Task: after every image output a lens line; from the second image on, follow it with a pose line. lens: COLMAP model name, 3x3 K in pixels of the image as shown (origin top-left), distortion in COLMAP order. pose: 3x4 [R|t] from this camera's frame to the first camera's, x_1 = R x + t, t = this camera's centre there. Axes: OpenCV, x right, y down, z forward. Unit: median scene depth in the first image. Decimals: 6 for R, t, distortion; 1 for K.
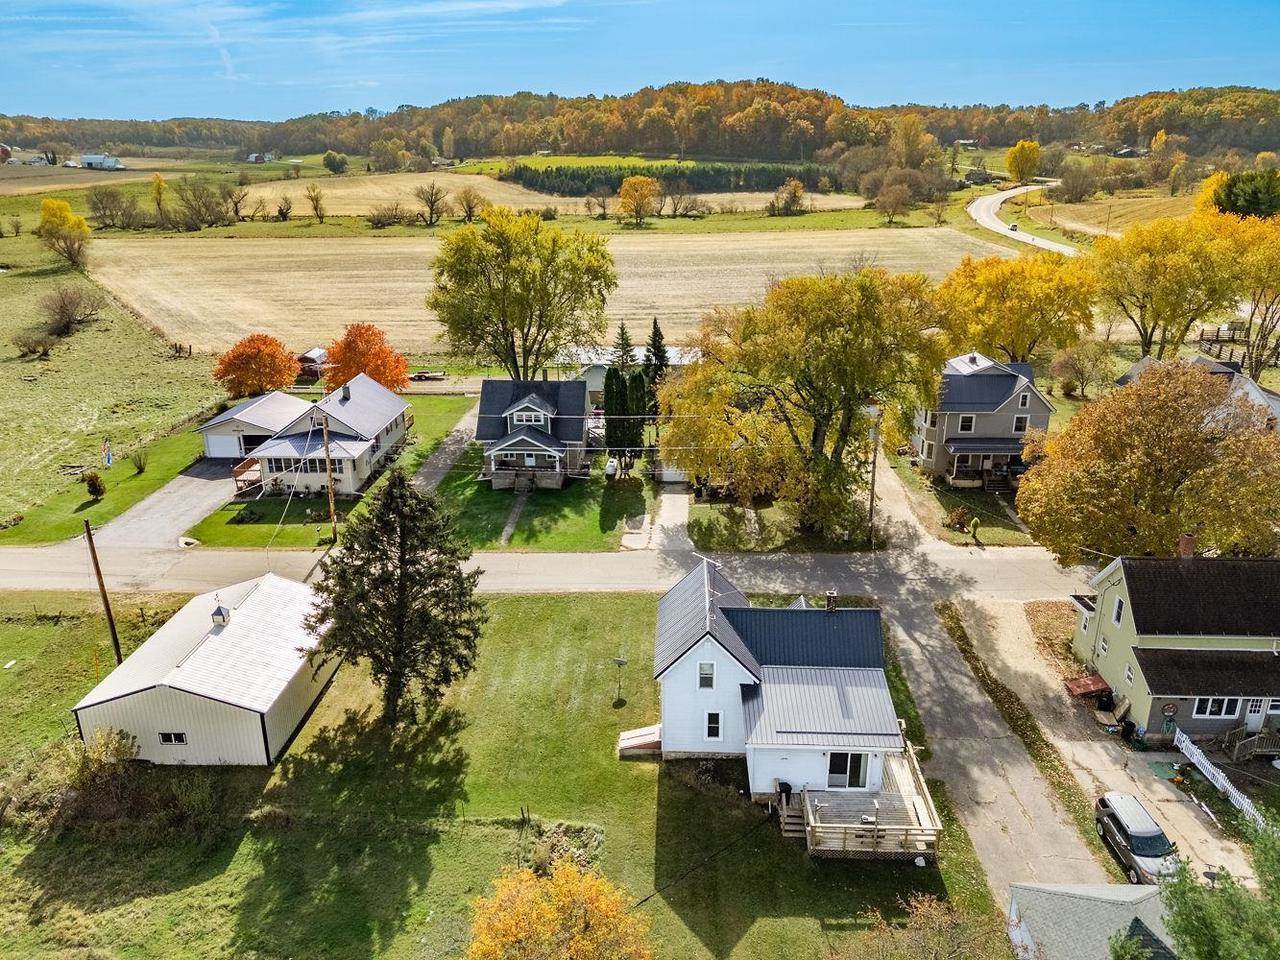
lens RADIAL K [[947.4, 0, 640.0], [0, 947.4, 480.0], [0, 0, 1]] dist [0.071622, -0.053591]
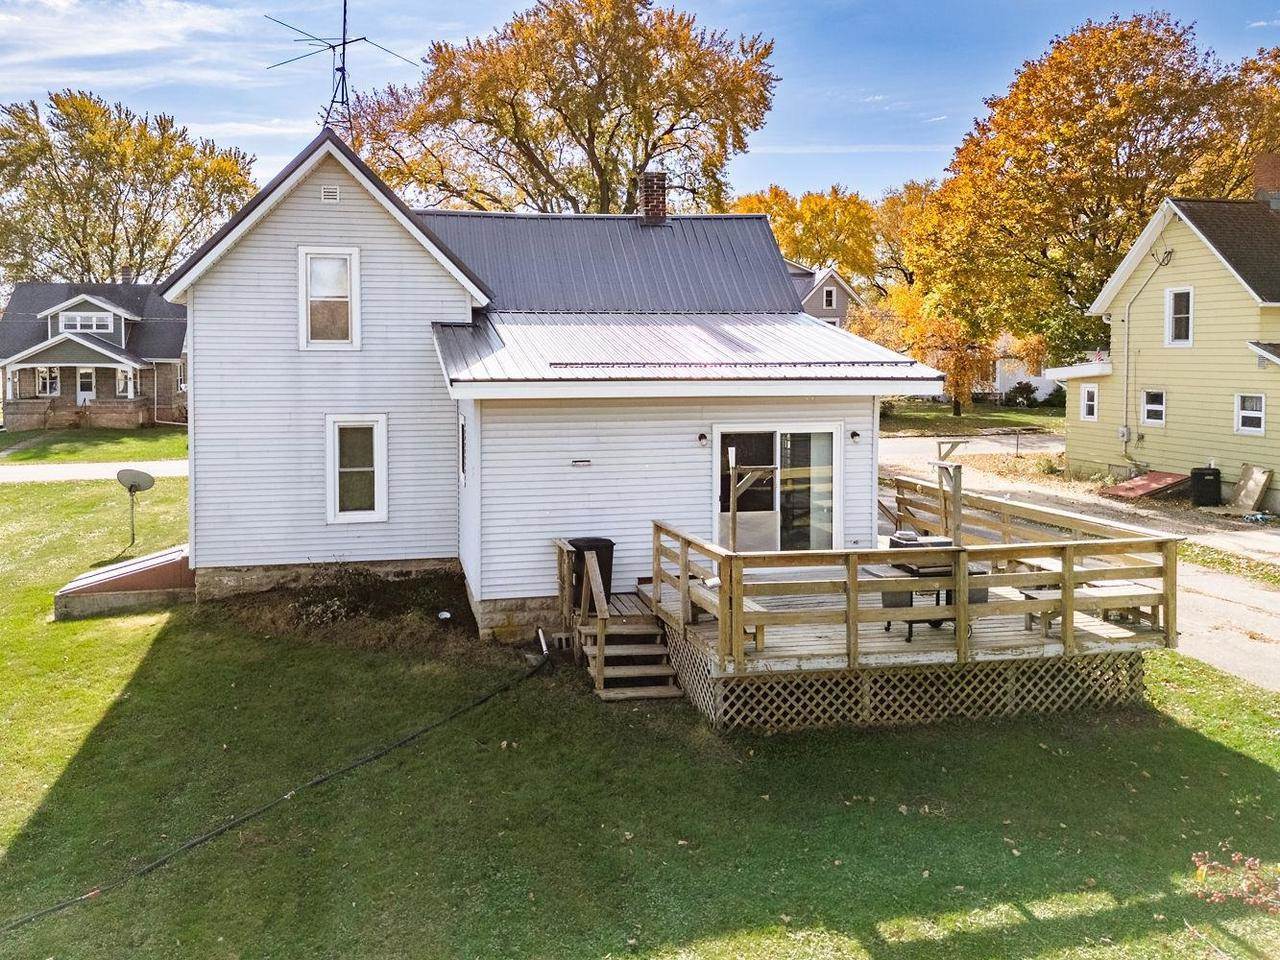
lens RADIAL K [[974.7, 0, 581.1], [0, 974.7, 409.5], [0, 0, 1]] dist [0.074779, -0.052251]
pose [[0.971848, -0.007695, 0.235485, 0.039799], [0.073839, 0.959064, -0.273394, 0.182882], [-0.223741, 0.283086, 0.932632, 0.358301]]
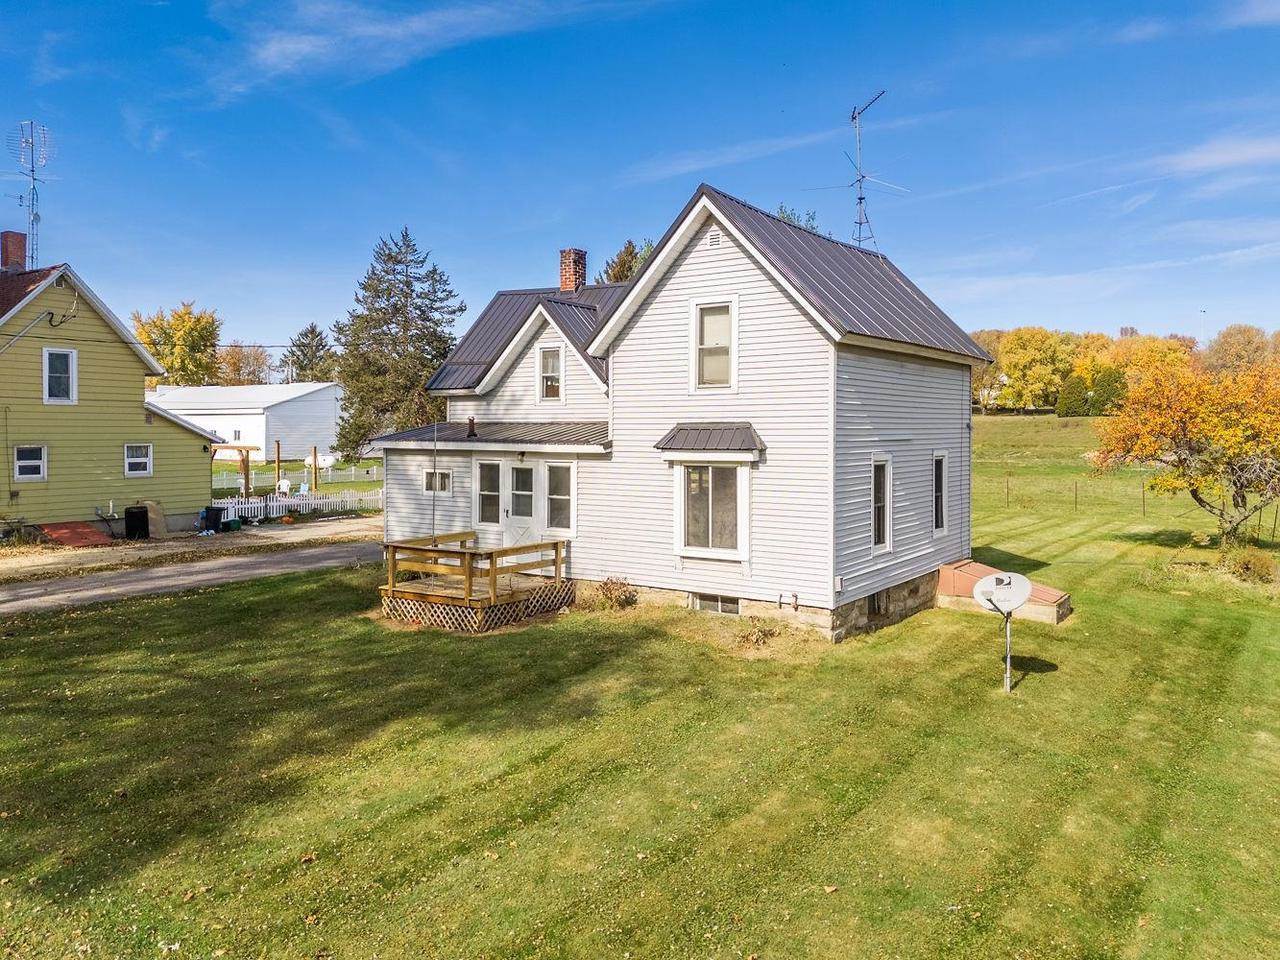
lens RADIAL K [[947.4, 0, 640.0], [0, 947.4, 480.0], [0, 0, 1]] dist [0.071622, -0.053591]
pose [[-0.847804, -0.021789, 0.529862, -0.045671], [0.181414, 0.926957, 0.328390, 0.041826], [-0.498315, 0.374535, -0.781924, 0.777268]]
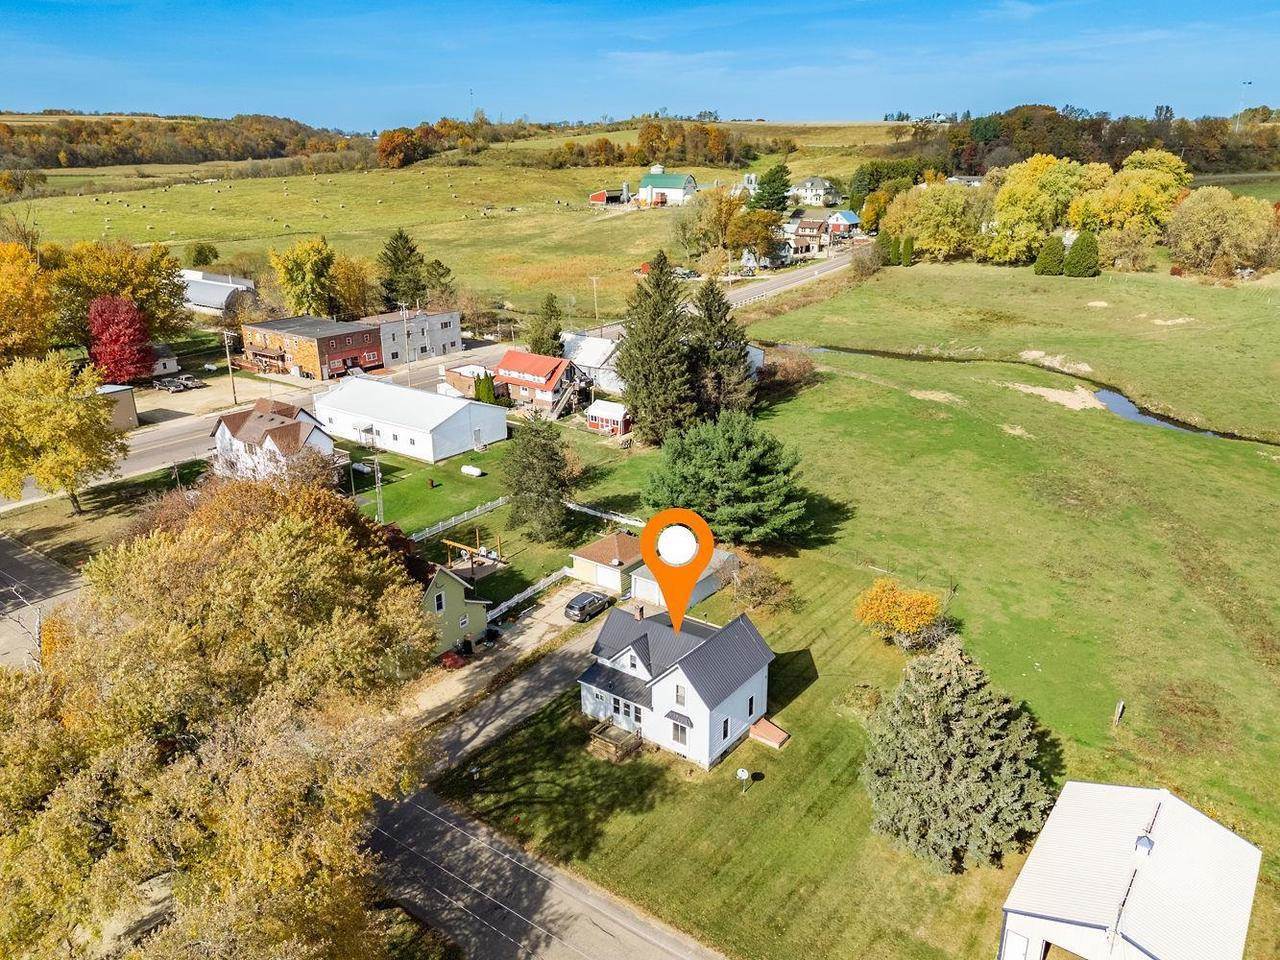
lens RADIAL K [[947.4, 0, 640.0], [0, 947.4, 480.0], [0, 0, 1]] dist [0.071622, -0.053591]
pose [[-0.829372, -0.177958, 0.529598, -0.279299], [0.197380, 0.793460, 0.575727, -0.460154], [-0.522670, 0.582024, -0.622948, 0.976152]]
